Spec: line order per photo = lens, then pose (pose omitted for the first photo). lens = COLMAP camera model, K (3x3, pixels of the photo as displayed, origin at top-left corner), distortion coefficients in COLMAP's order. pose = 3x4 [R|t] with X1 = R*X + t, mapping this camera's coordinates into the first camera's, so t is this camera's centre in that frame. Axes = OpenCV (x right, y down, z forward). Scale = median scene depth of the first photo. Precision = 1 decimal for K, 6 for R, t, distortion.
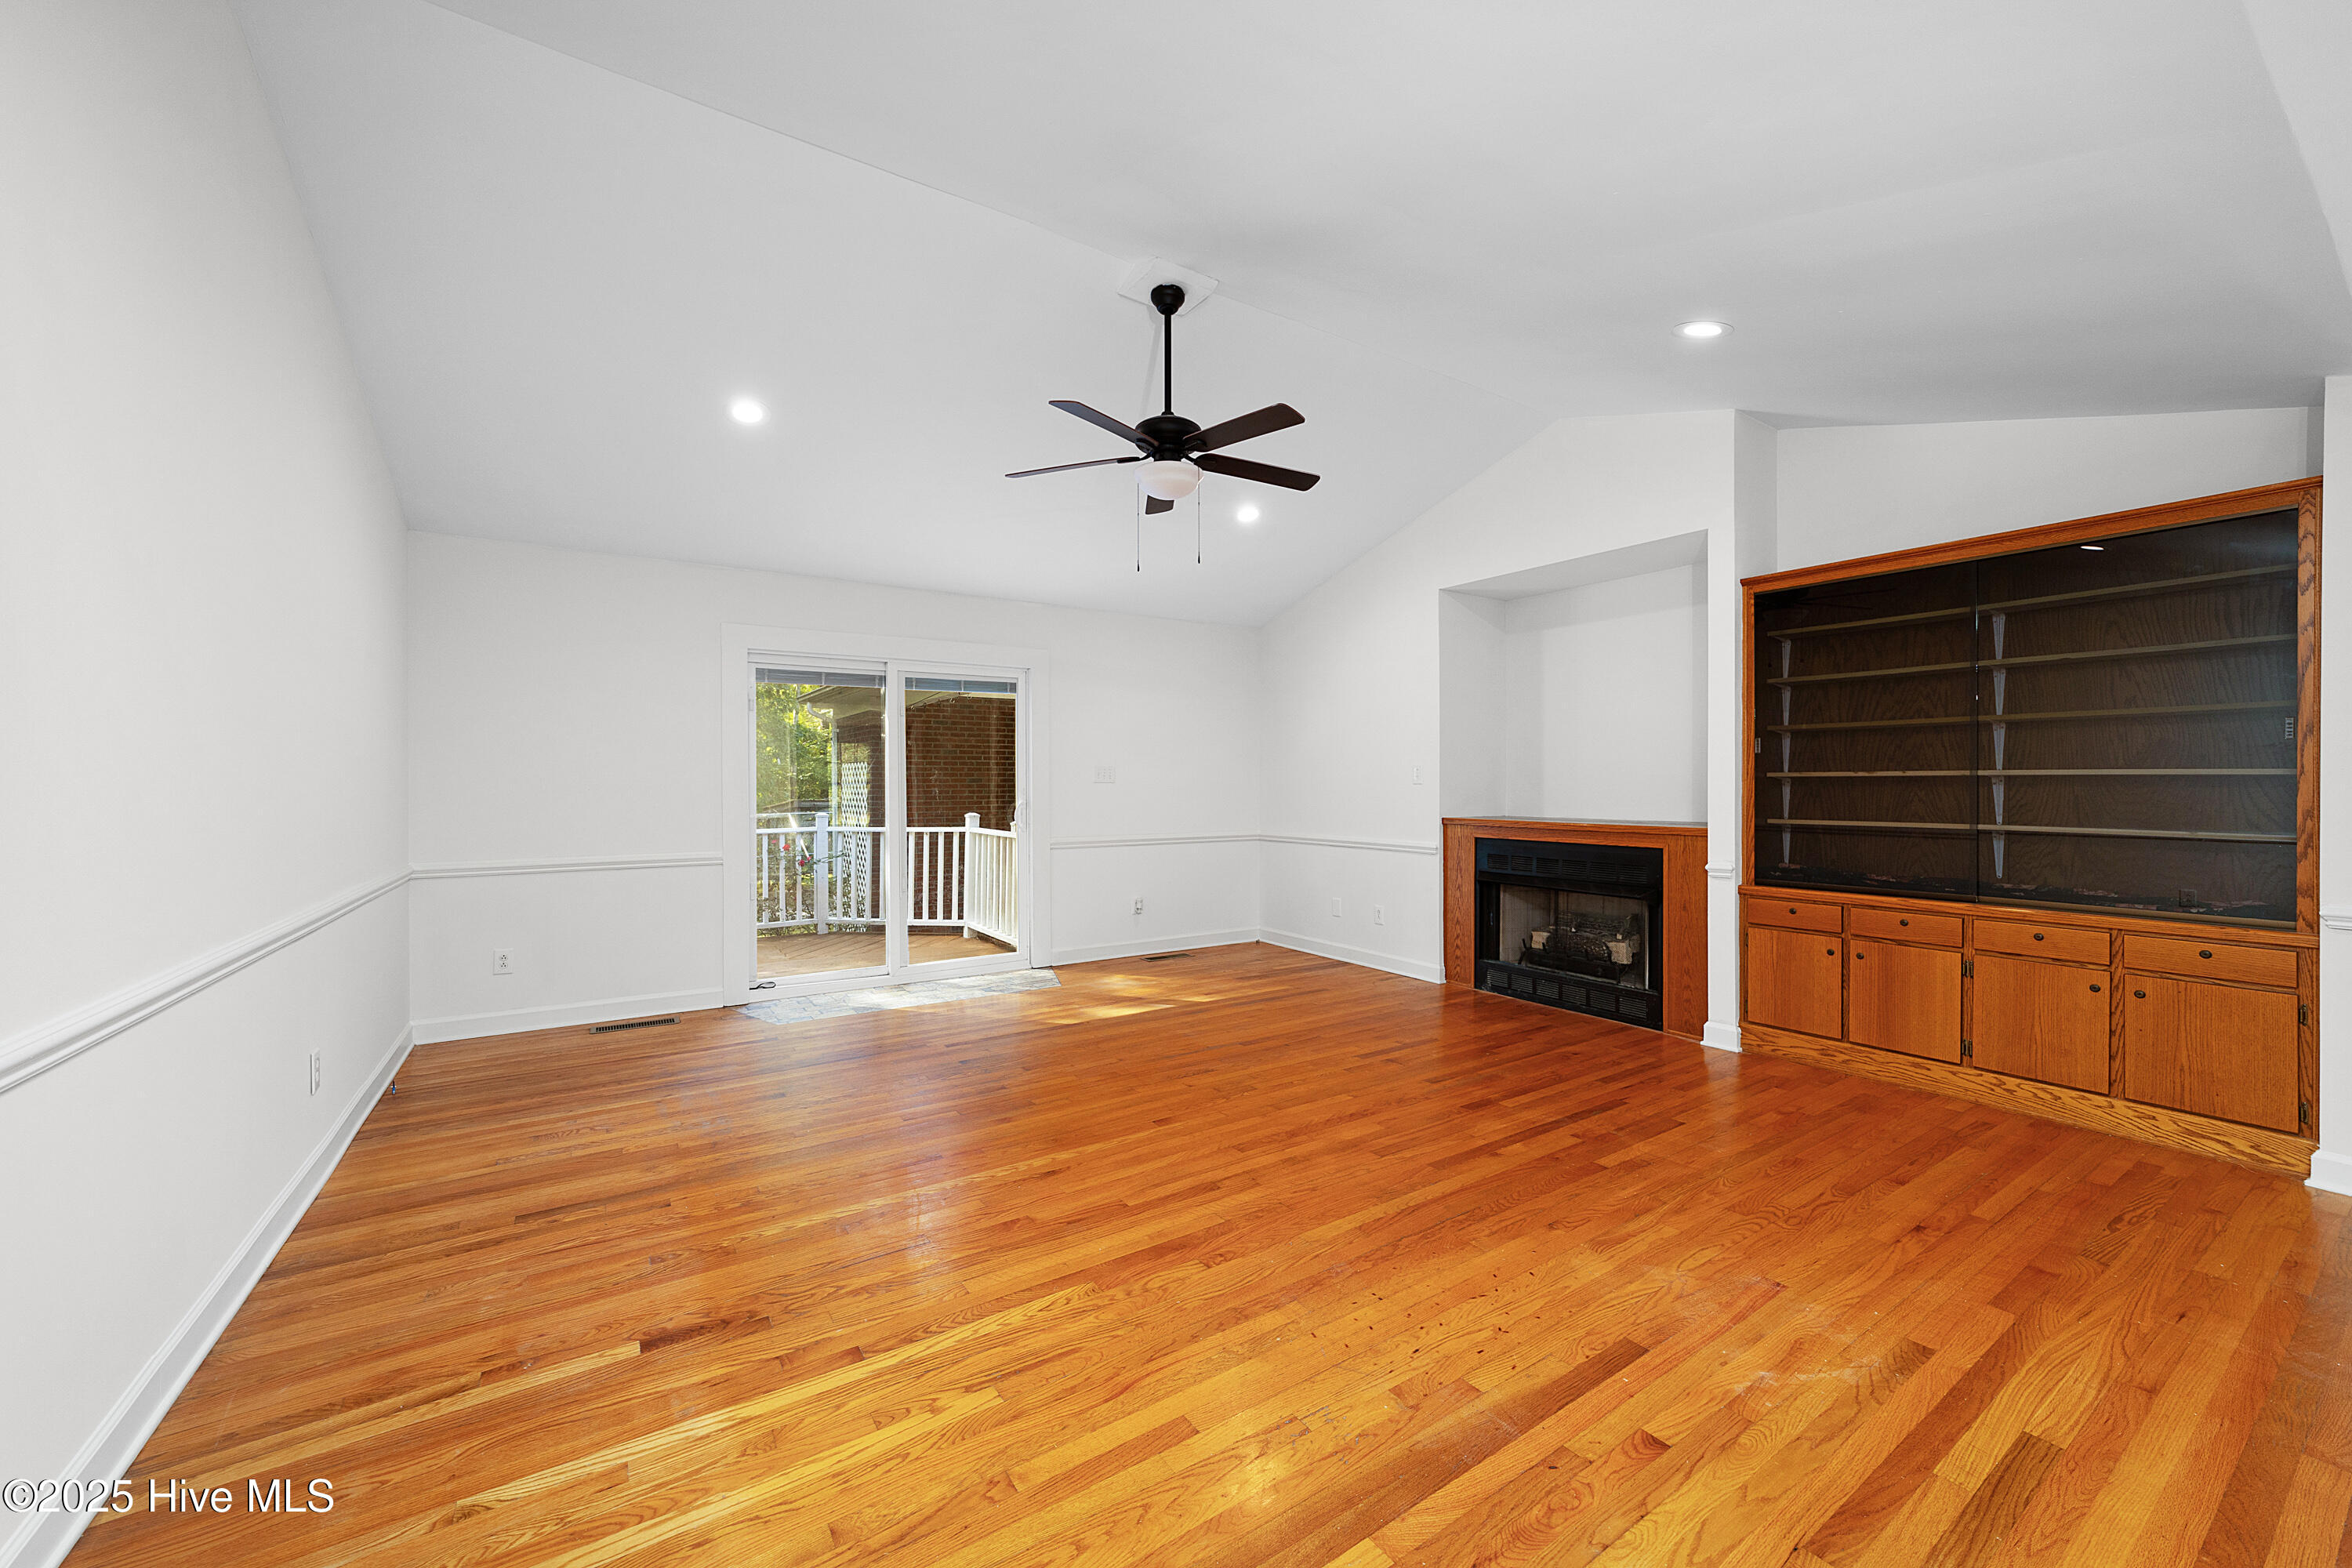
lens RADIAL K [[897.5, 0, 1183.6], [0, 897.5, 783.2], [0, 0, 1]] dist [-0.003105, 0.000936]
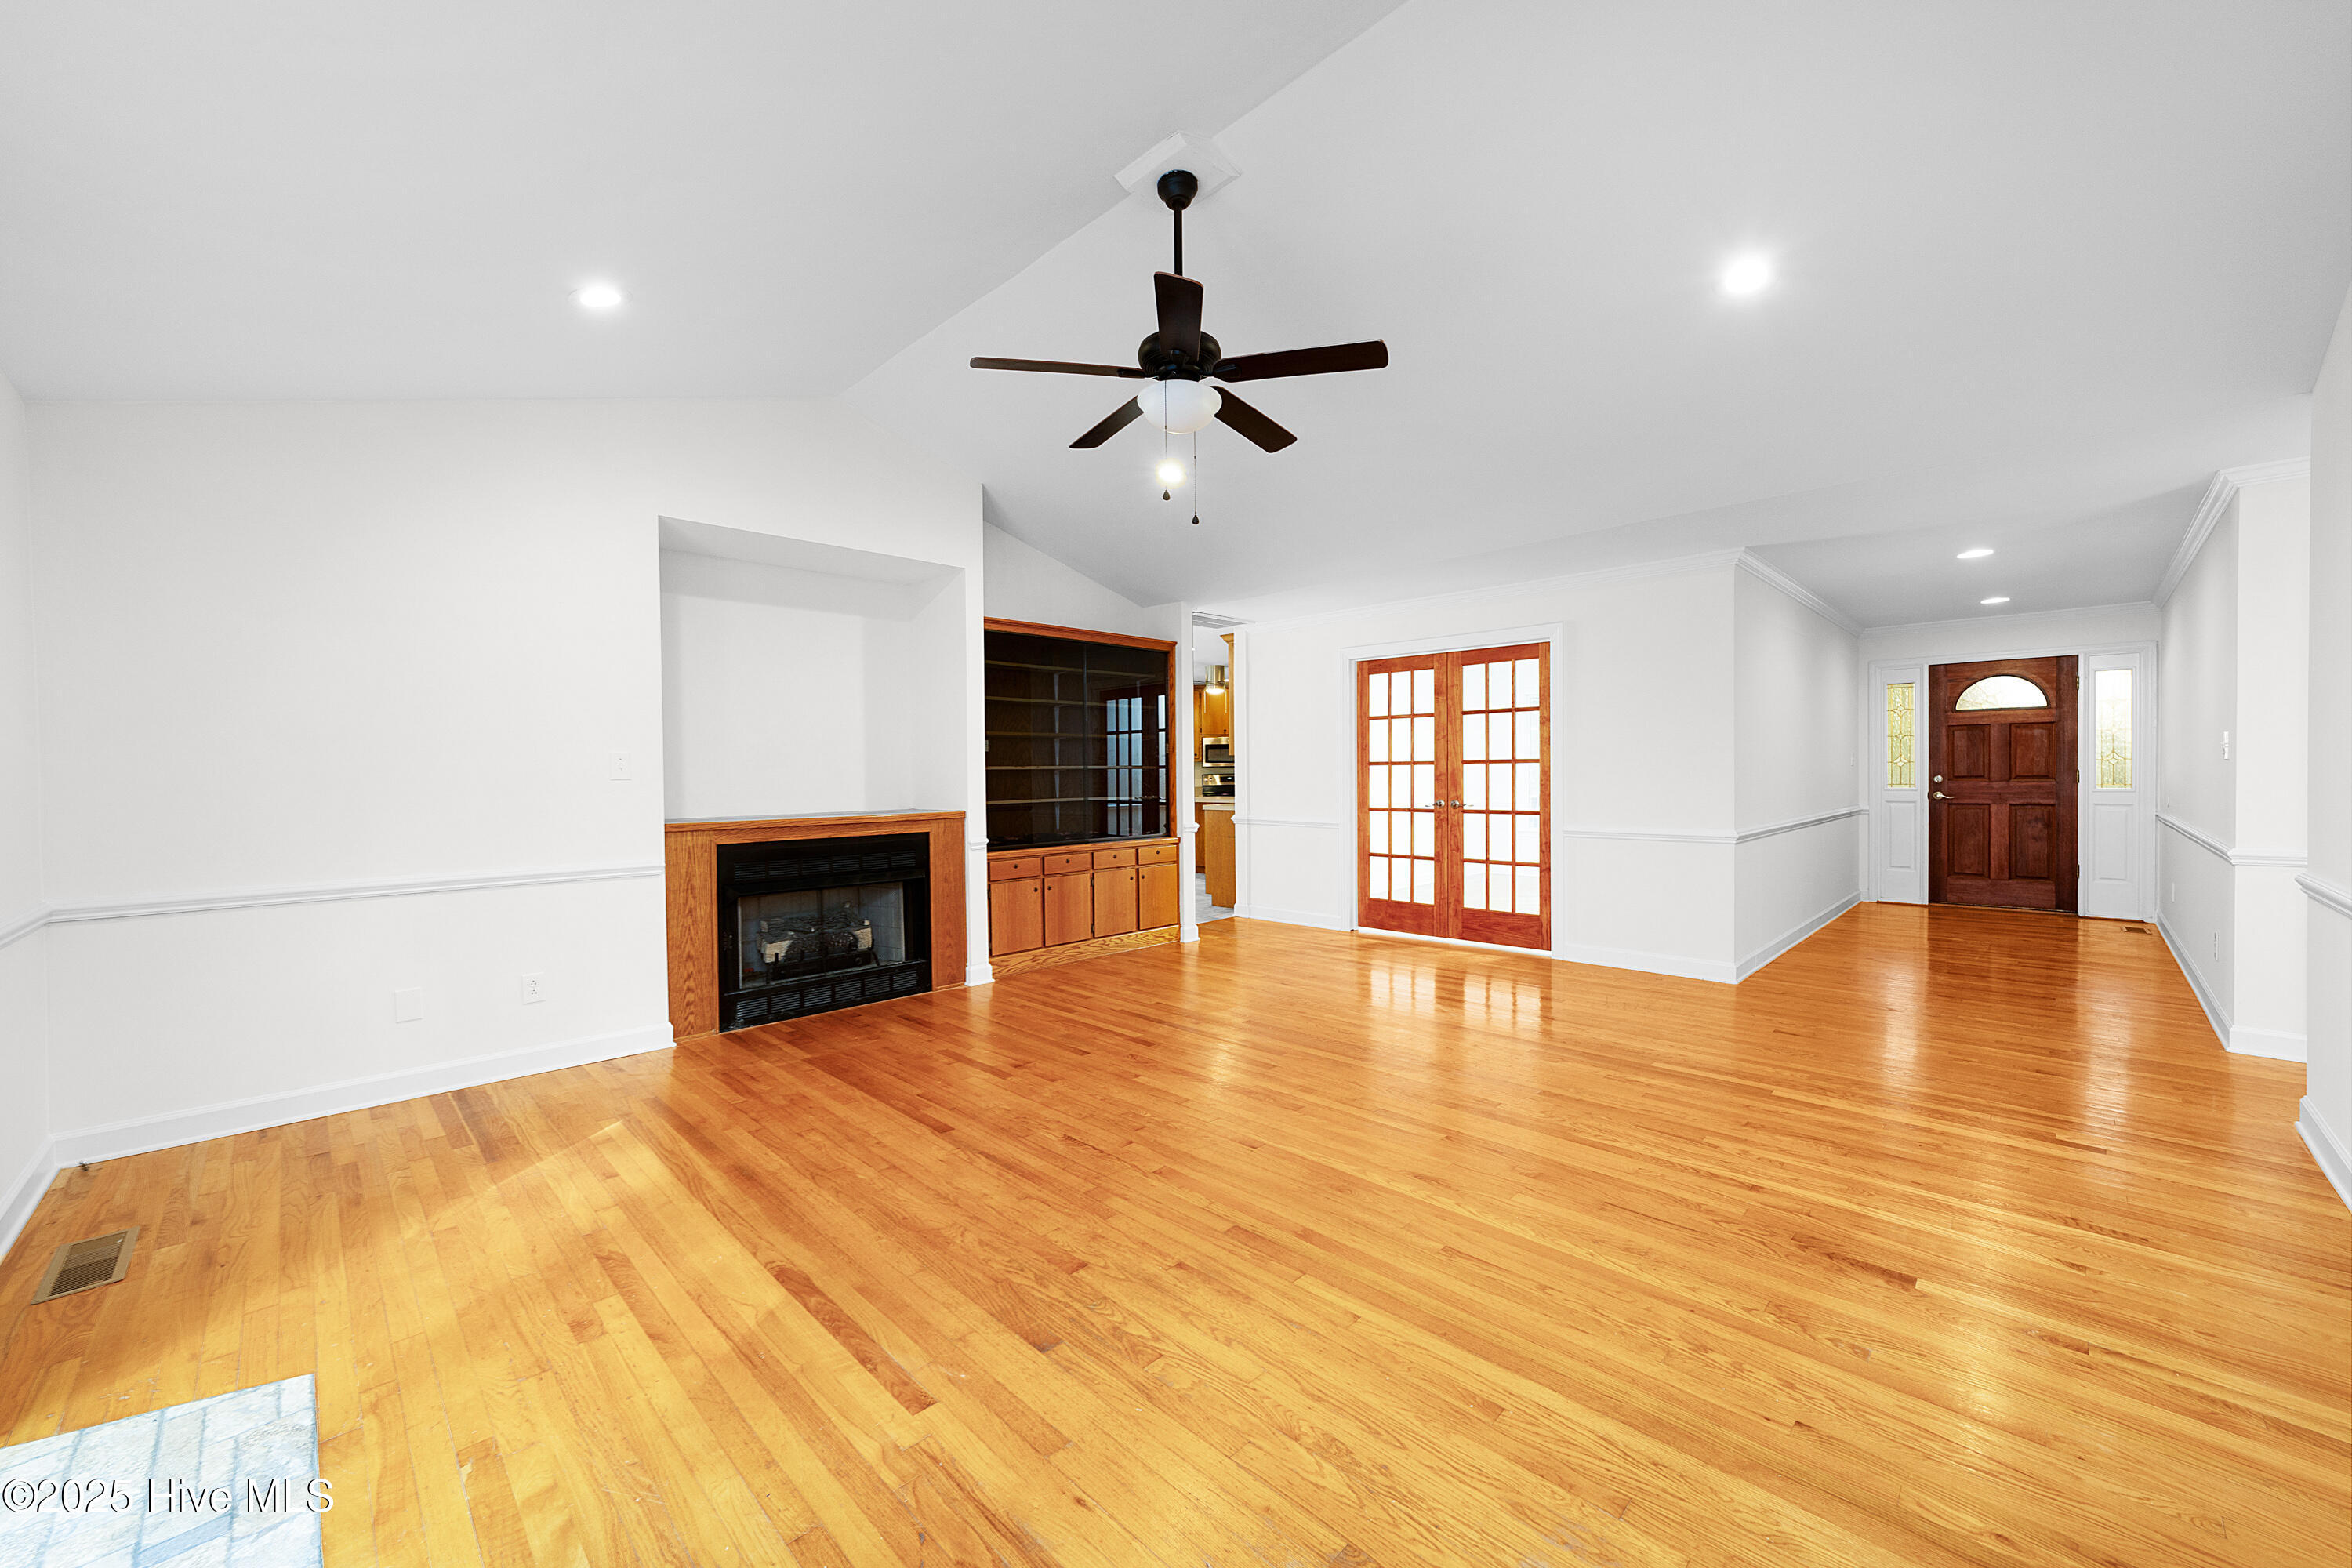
lens RADIAL K [[897.5, 0, 1178.5], [0, 897.5, 779.9], [0, 0, 1]] dist [-0.003105, 0.000936]
pose [[-0.203066, -0.002664, 0.979162, -0.751008], [0.011888, 0.999916, 0.005186, 0.004924], [-0.979093, 0.012694, -0.203017, 1.055607]]
